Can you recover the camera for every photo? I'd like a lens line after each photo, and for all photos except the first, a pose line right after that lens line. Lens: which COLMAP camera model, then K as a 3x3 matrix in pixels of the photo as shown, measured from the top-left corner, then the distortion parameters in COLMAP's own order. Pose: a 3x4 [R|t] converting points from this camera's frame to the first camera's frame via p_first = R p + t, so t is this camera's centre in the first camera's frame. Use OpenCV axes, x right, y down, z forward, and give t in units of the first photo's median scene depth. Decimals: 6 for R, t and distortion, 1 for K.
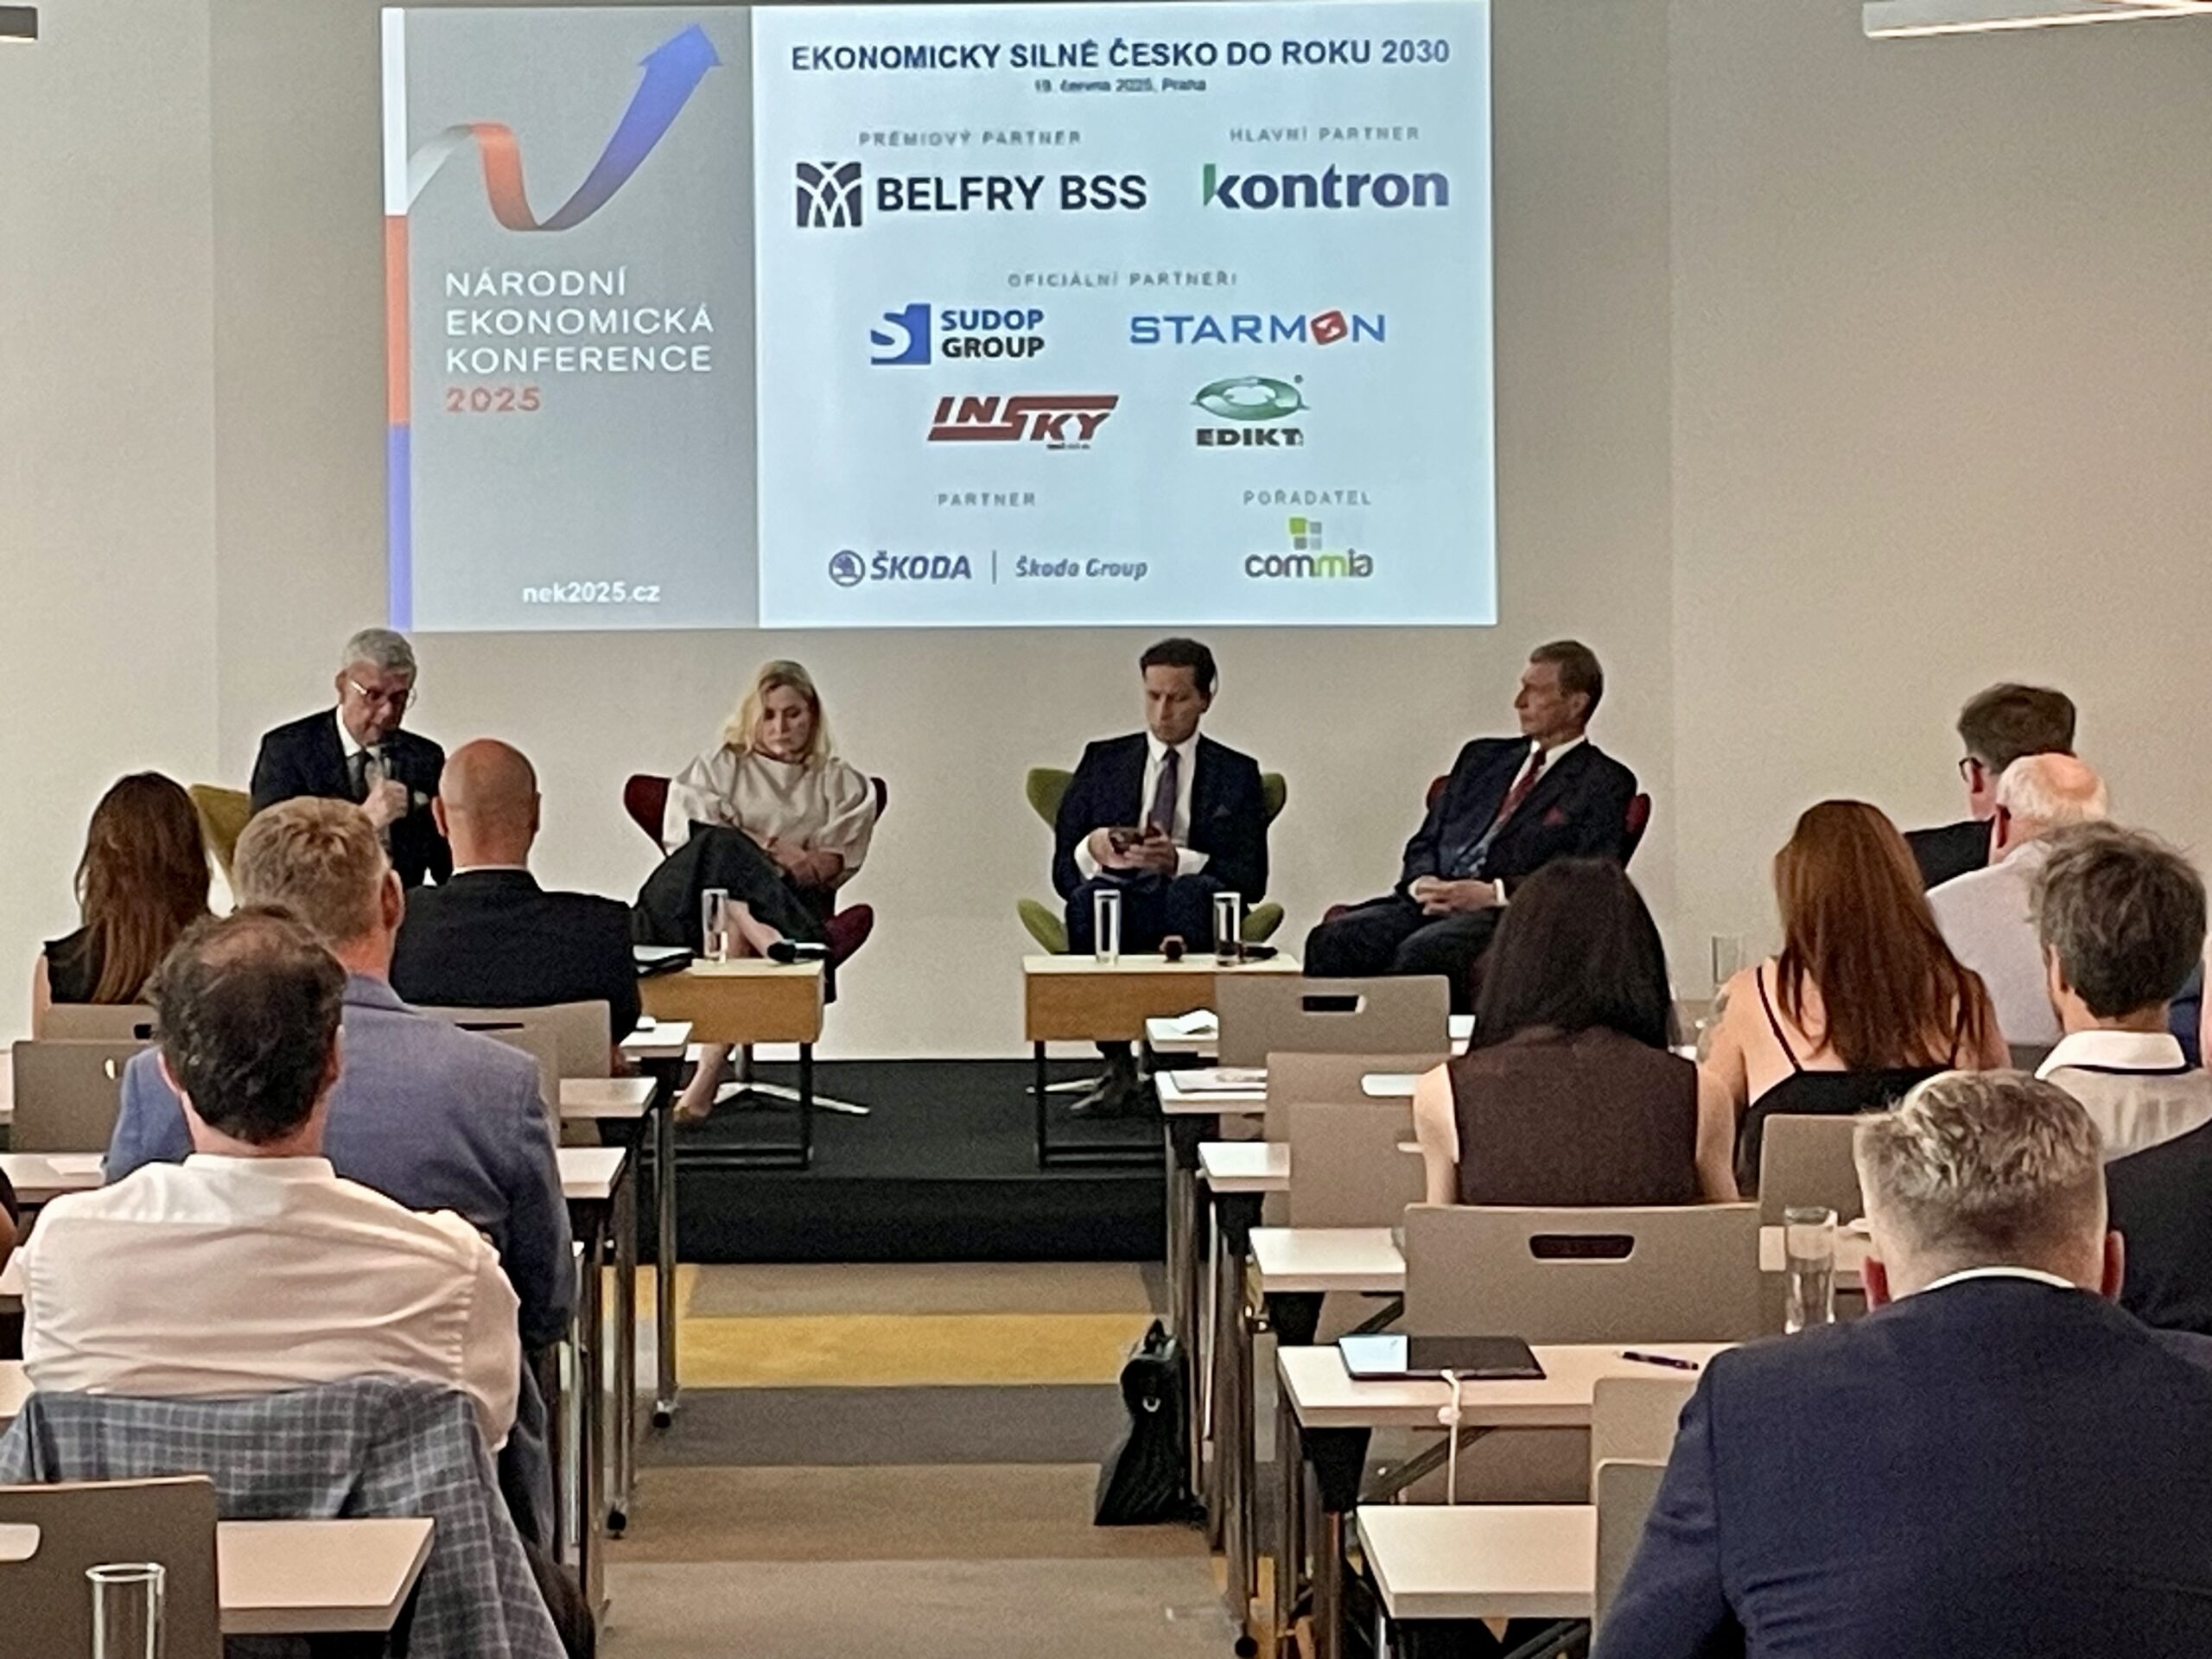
lens RADIAL K [[6082.8, 0, 1103.0], [0, 6082.8, 807.6], [0, 0, 1]] dist [0.118521, 0.000000]
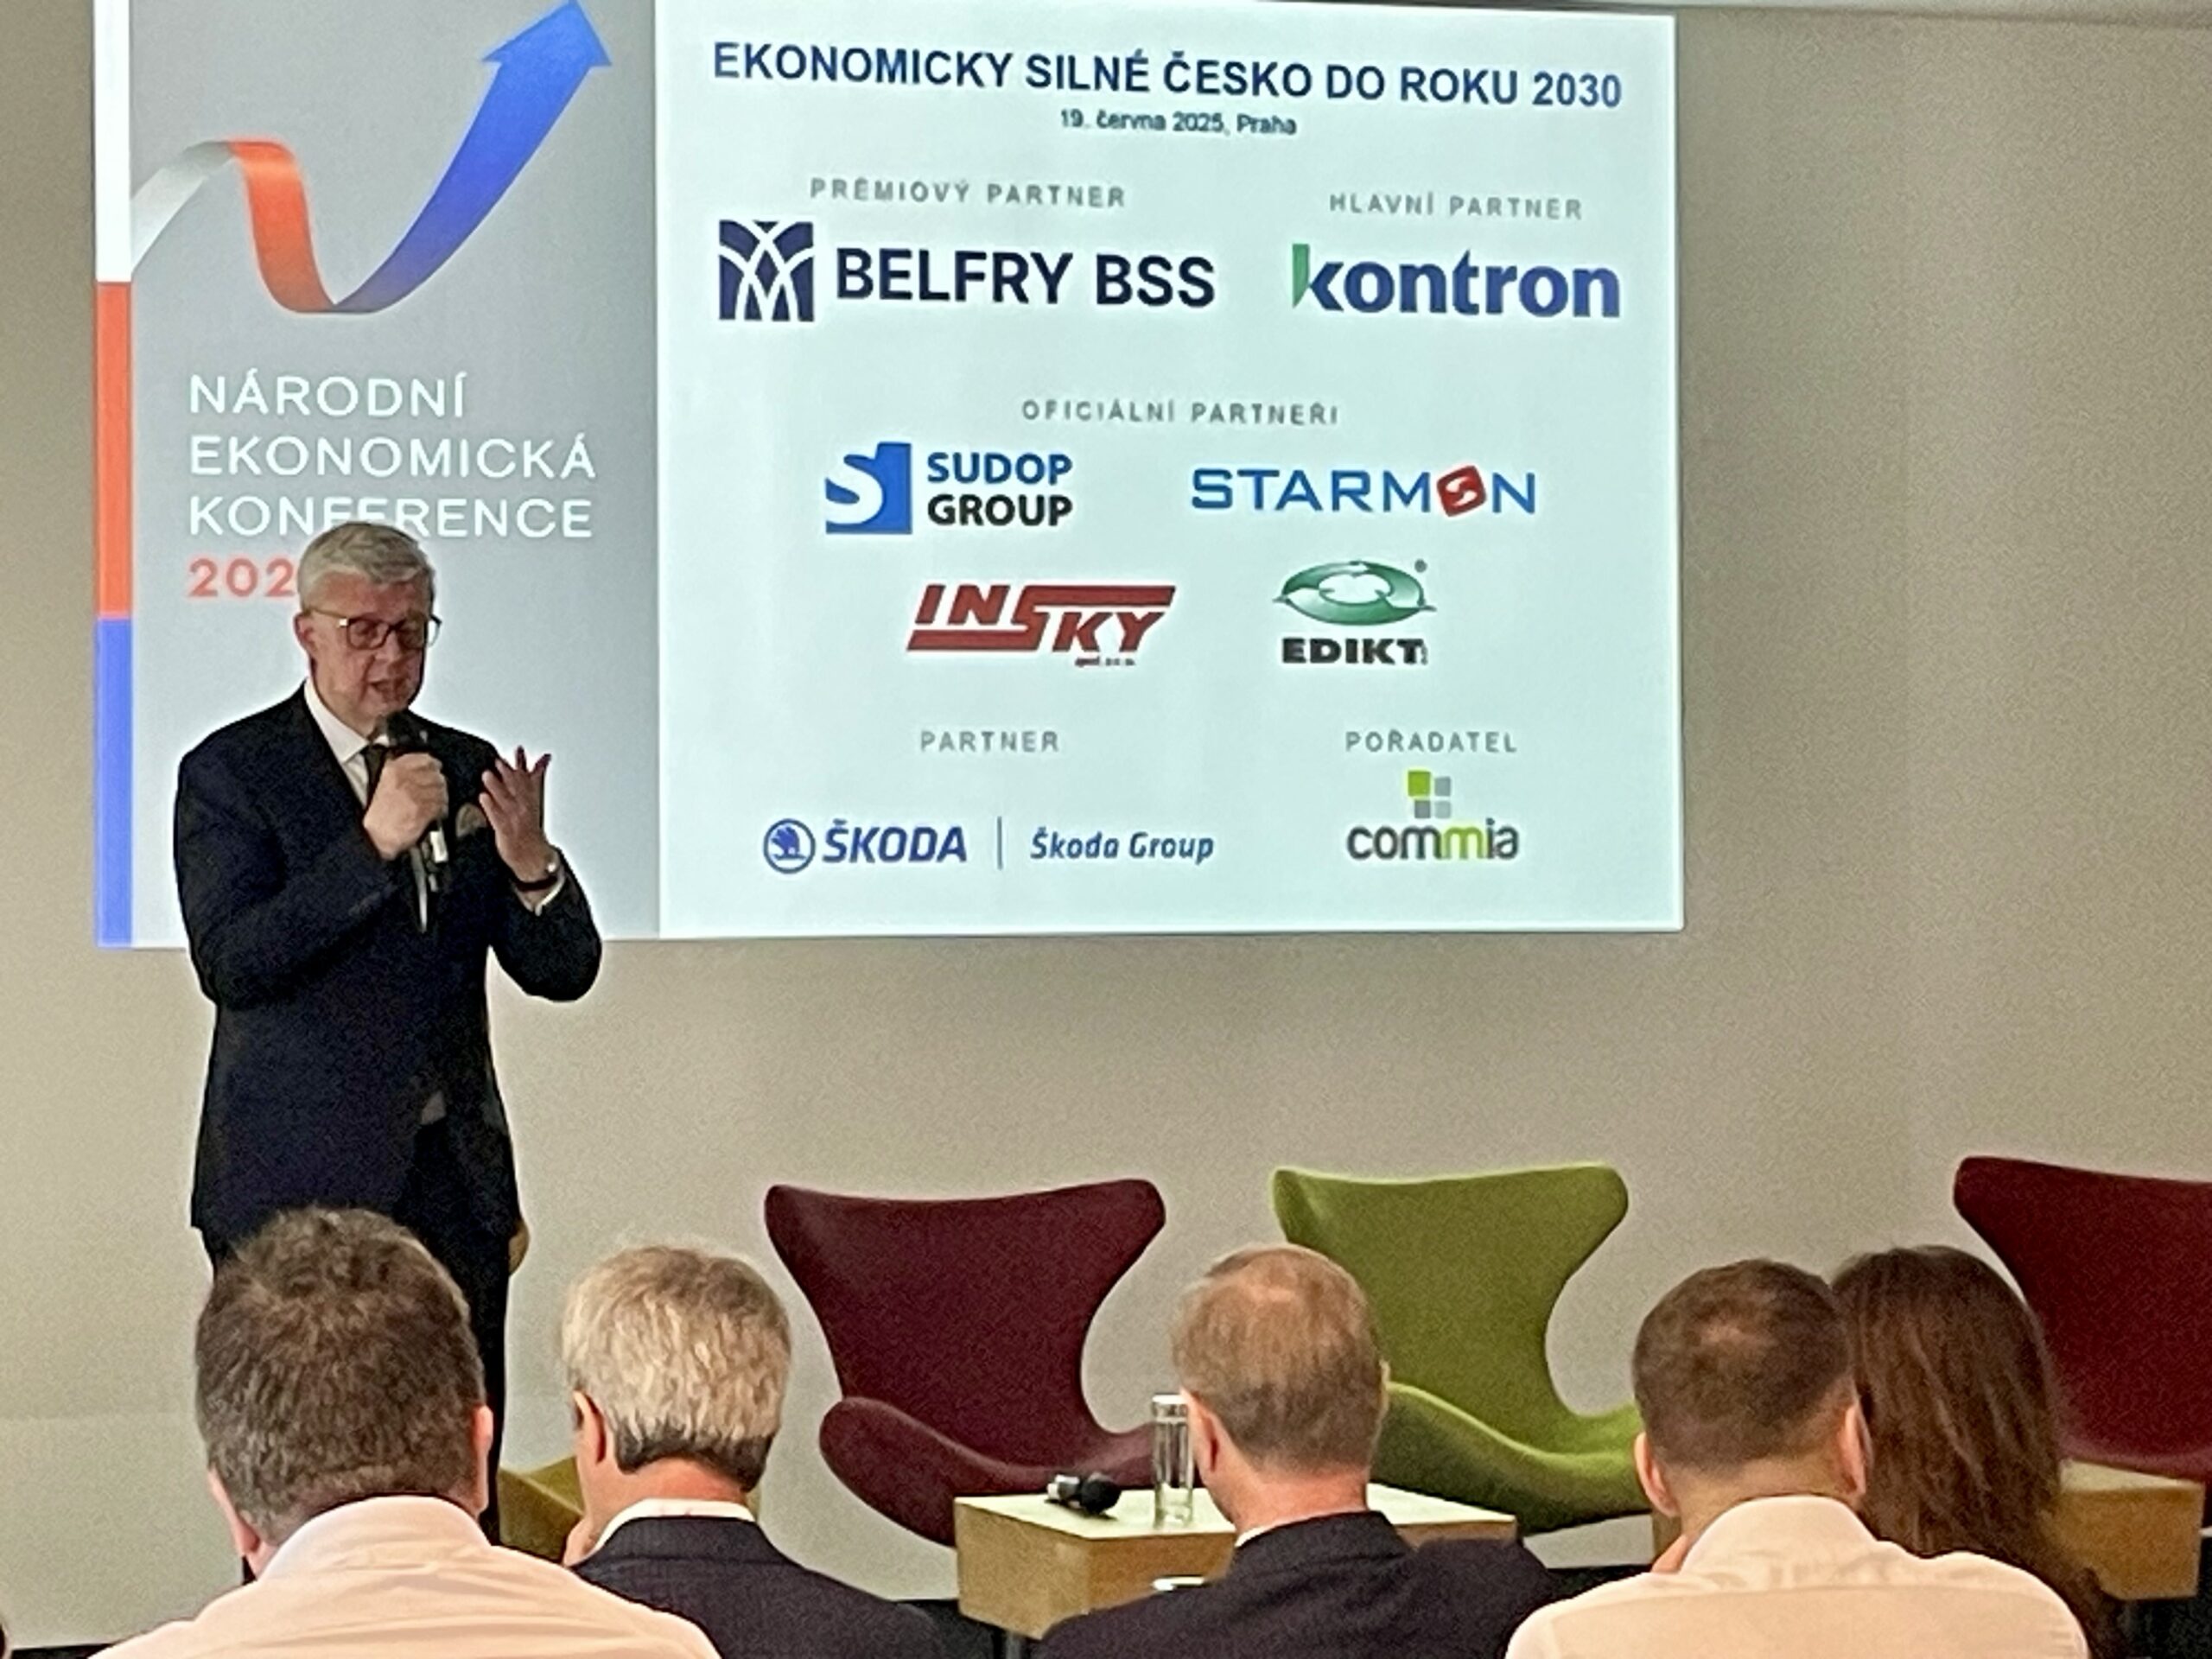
lens RADIAL K [[6643.0, 0, 1088.1], [0, 6643.0, 827.0], [0, 0, 1]] dist [0.122038, 0.000000]
pose [[0.931505, 0.001678, 0.363725, -0.270409], [0.015947, 0.998840, -0.045446, -0.008641], [-0.363380, 0.048134, 0.930397, 0.330349]]
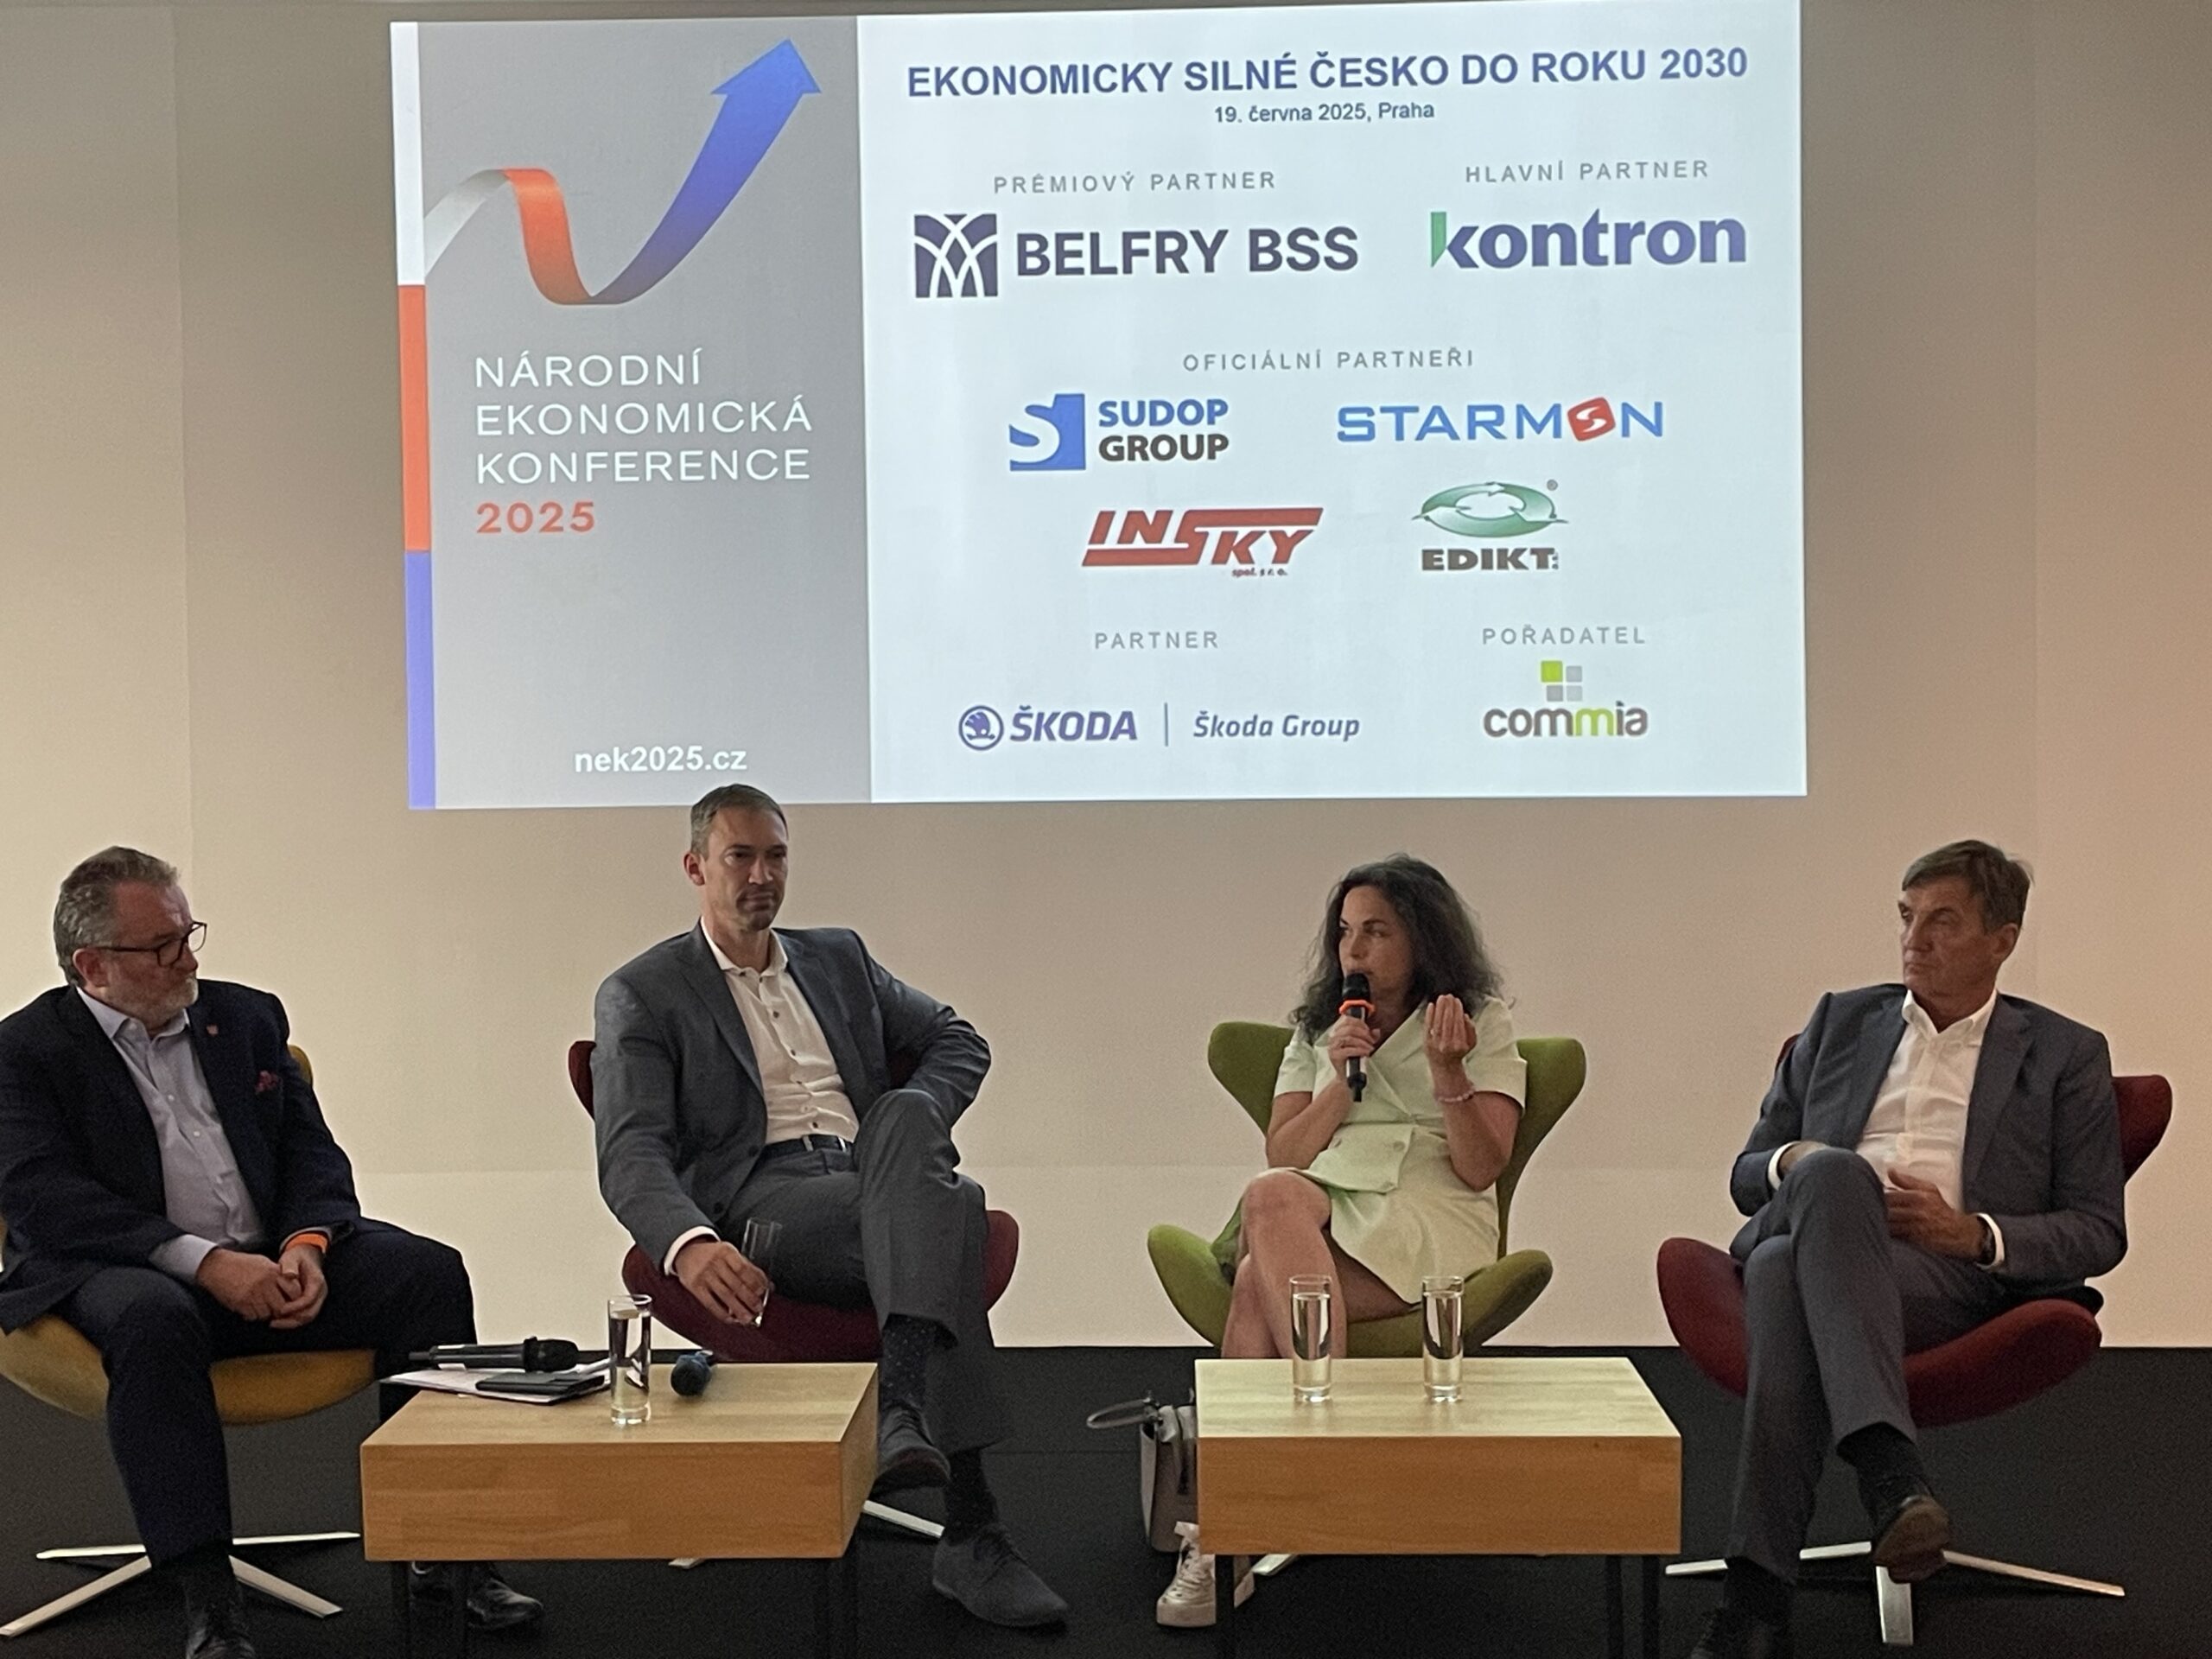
lens RADIAL K [[3457.7, 0, 1126.4], [0, 3457.7, 794.2], [0, 0, 1]] dist [0.121472, 0.000000]
pose [[0.998900, -0.002908, -0.046810, -0.001981], [0.002236, 0.999894, -0.014411, -0.024119], [0.046847, 0.014290, 0.998800, 0.551276]]
